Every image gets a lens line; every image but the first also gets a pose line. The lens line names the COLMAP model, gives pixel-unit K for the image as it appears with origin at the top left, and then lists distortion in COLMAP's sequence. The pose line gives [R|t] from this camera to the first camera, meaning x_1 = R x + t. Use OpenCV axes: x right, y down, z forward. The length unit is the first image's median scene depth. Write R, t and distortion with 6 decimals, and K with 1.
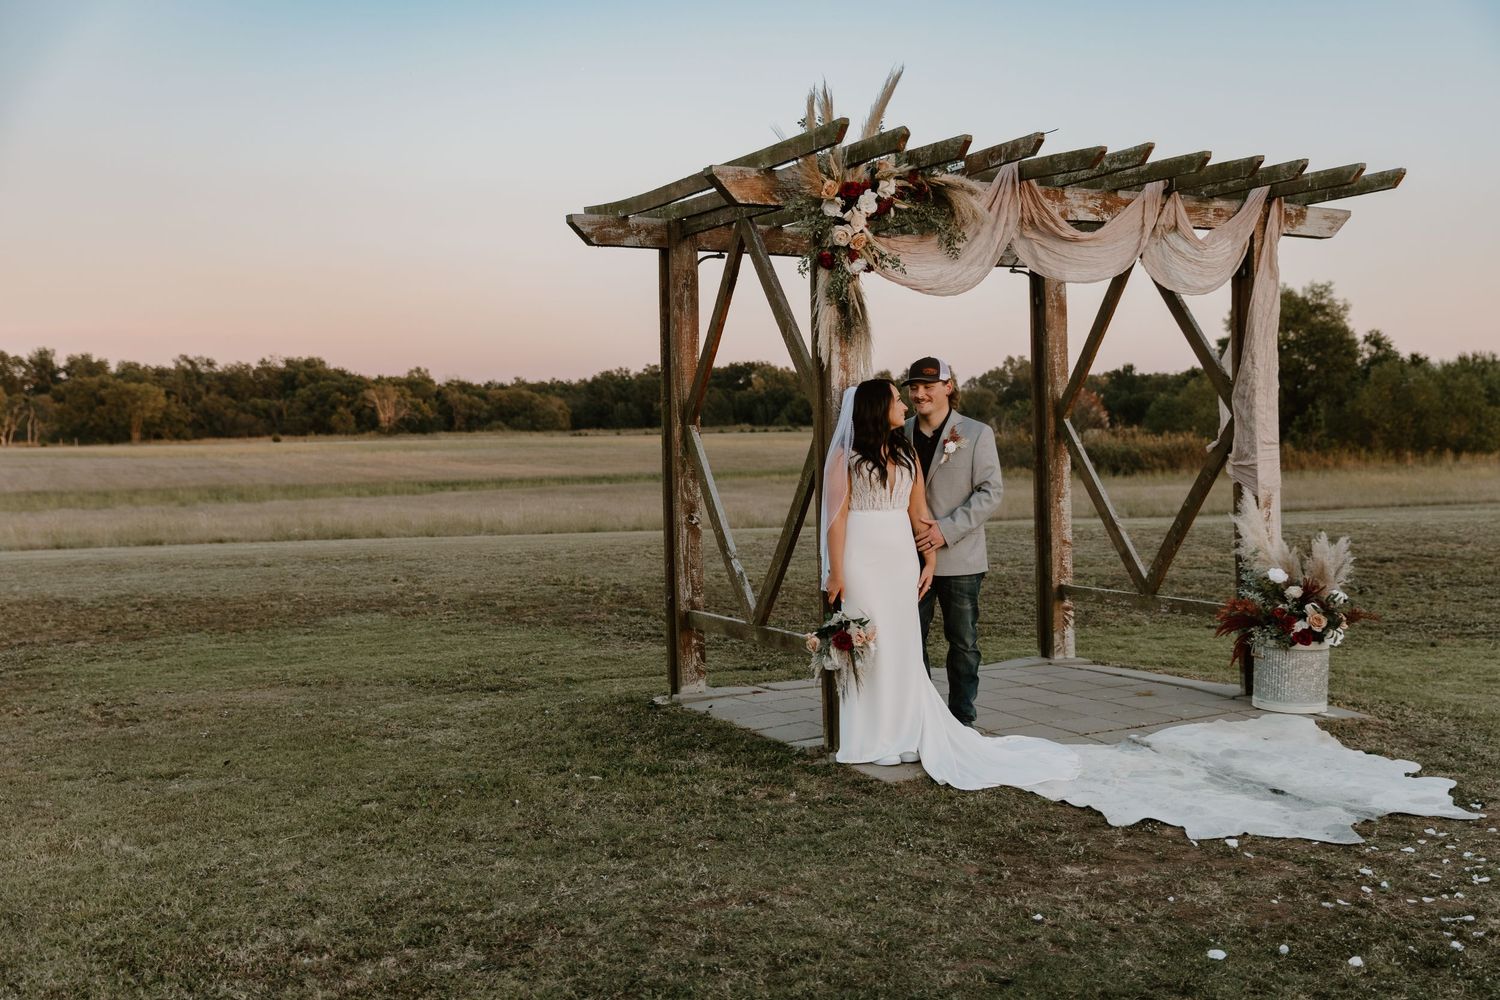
lens RADIAL K [[1540.2, 0, 756.8], [0, 1540.2, 510.7], [0, 0, 1]] dist [0.052455, 0.000000]
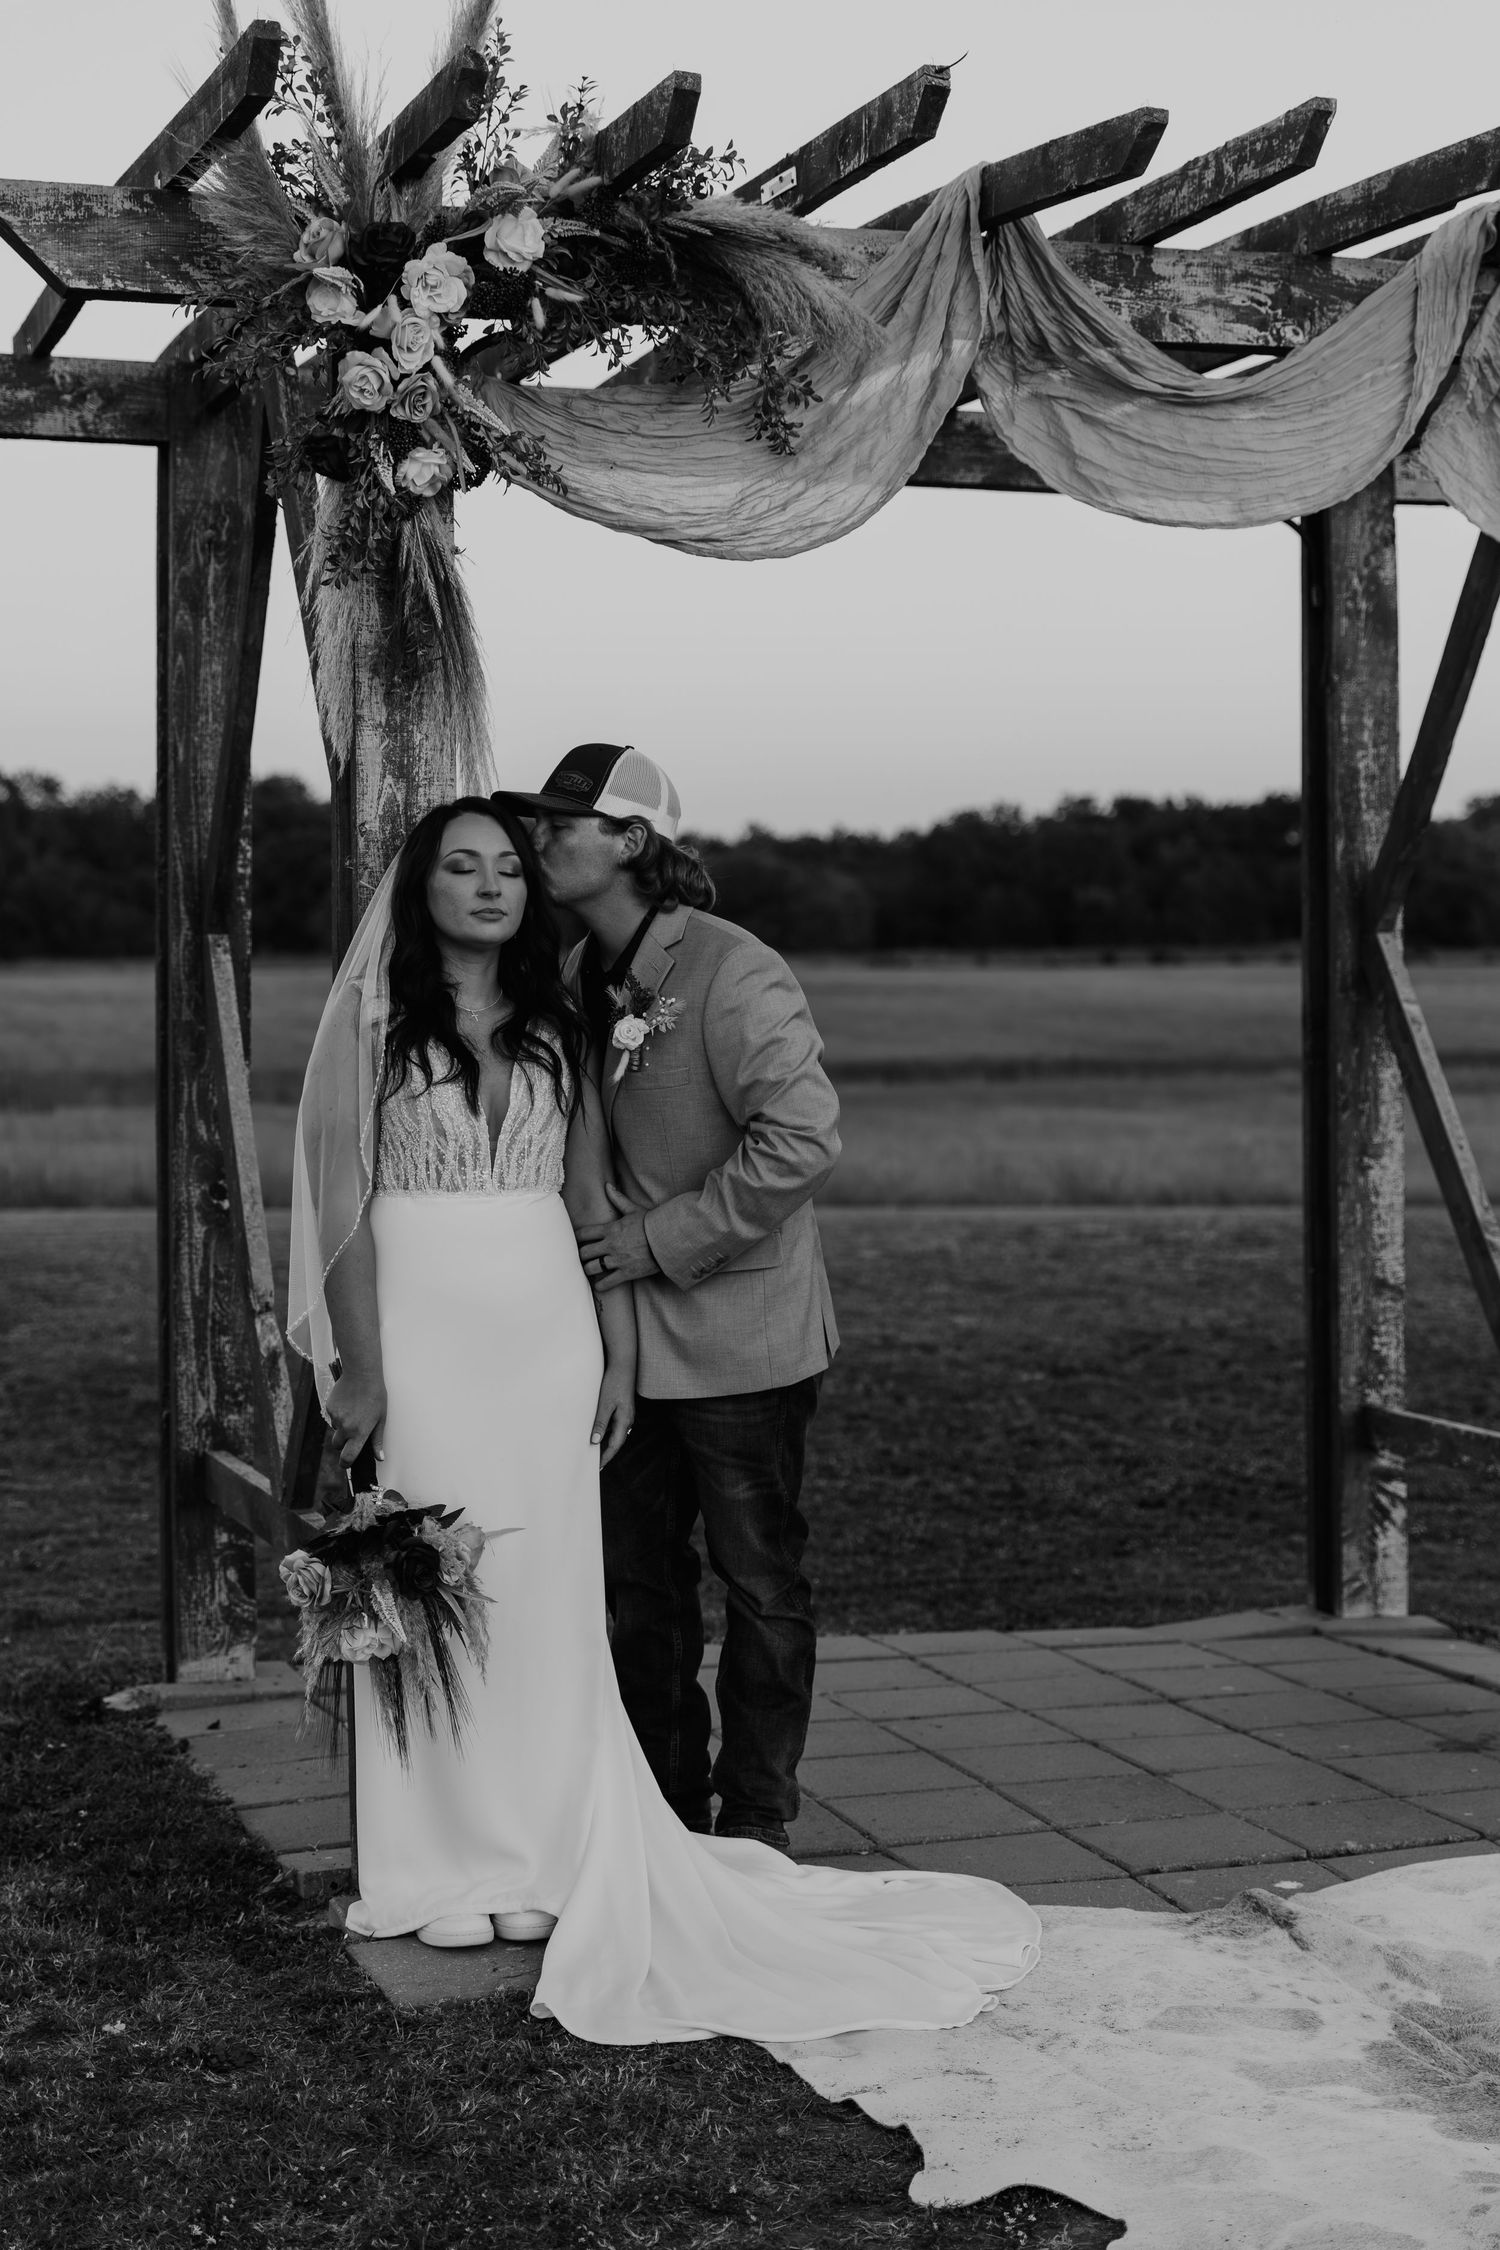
lens RADIAL K [[3744.2, 0, 740.2], [0, 3744.2, 1121.2], [0, 0, 1]] dist [-0.000485, 0.000000]
pose [[0.987760, 0.021166, -0.154541, 0.211142], [-0.022316, 0.999735, -0.005709, -0.009728], [0.154379, 0.009087, 0.987970, 0.157519]]
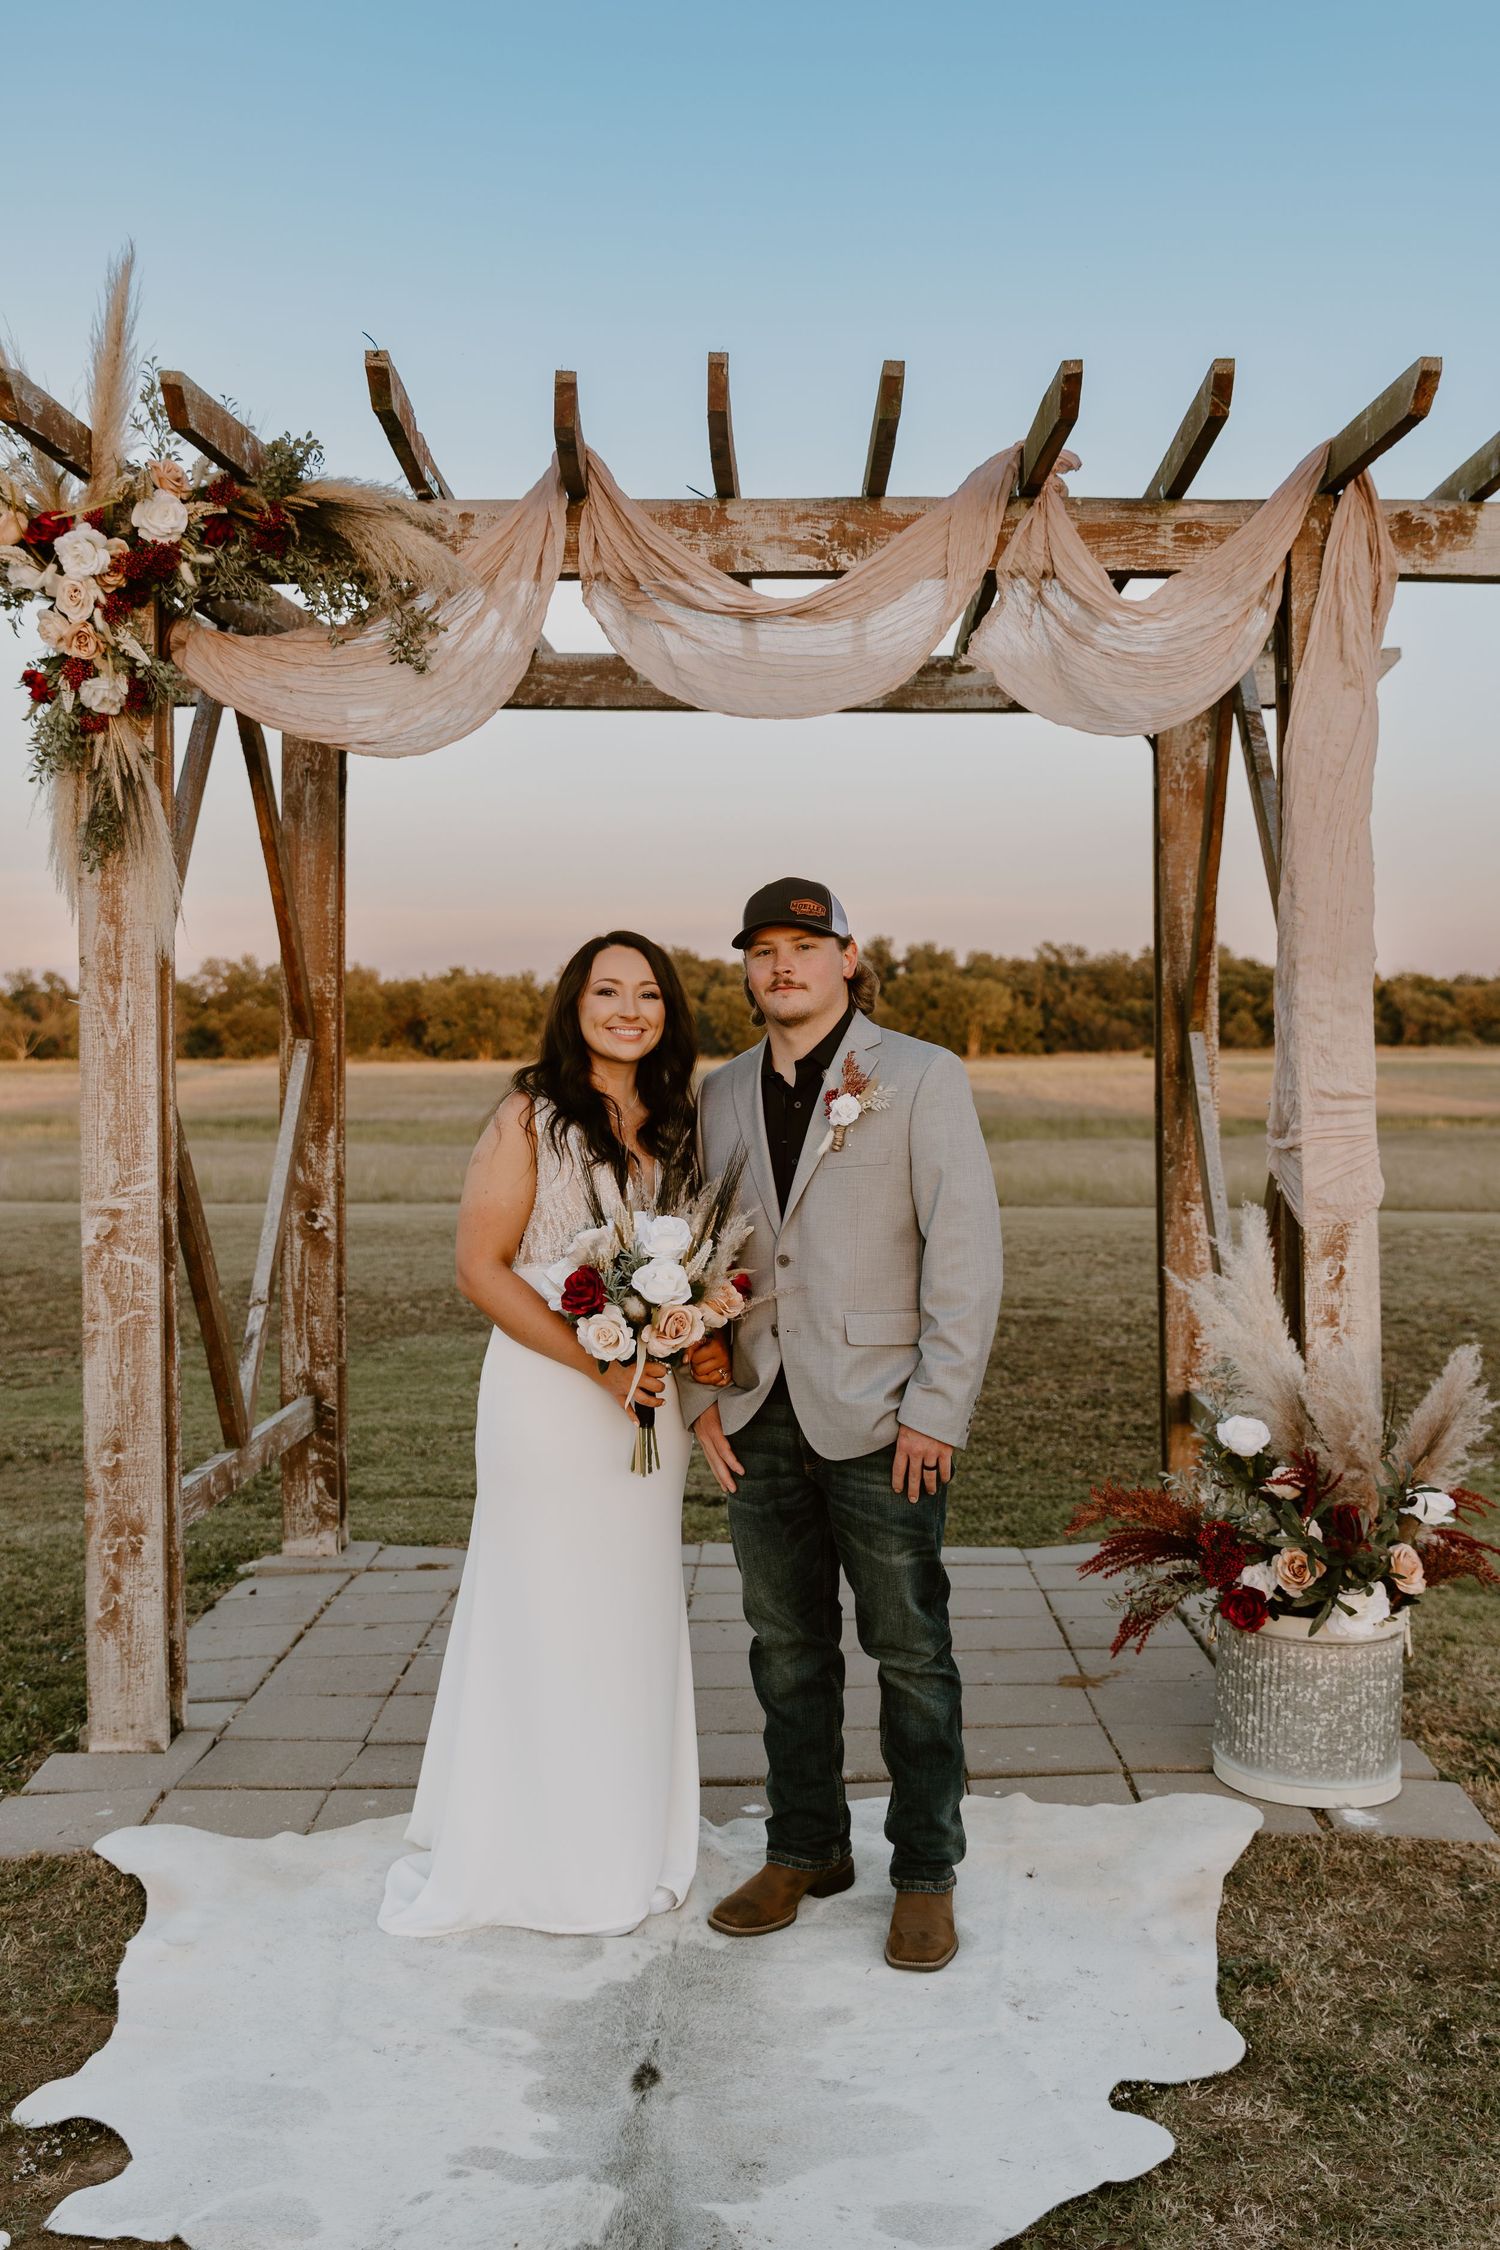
lens RADIAL K [[2182.9, 0, 823.1], [0, 2182.9, 1085.3], [0, 0, 1]] dist [0.015582, 0.000000]
pose [[0.897786, 0.016246, -0.440133, 0.434916], [-0.030759, 0.999192, -0.025860, -0.026080], [0.439358, 0.036754, 0.897560, 0.411490]]
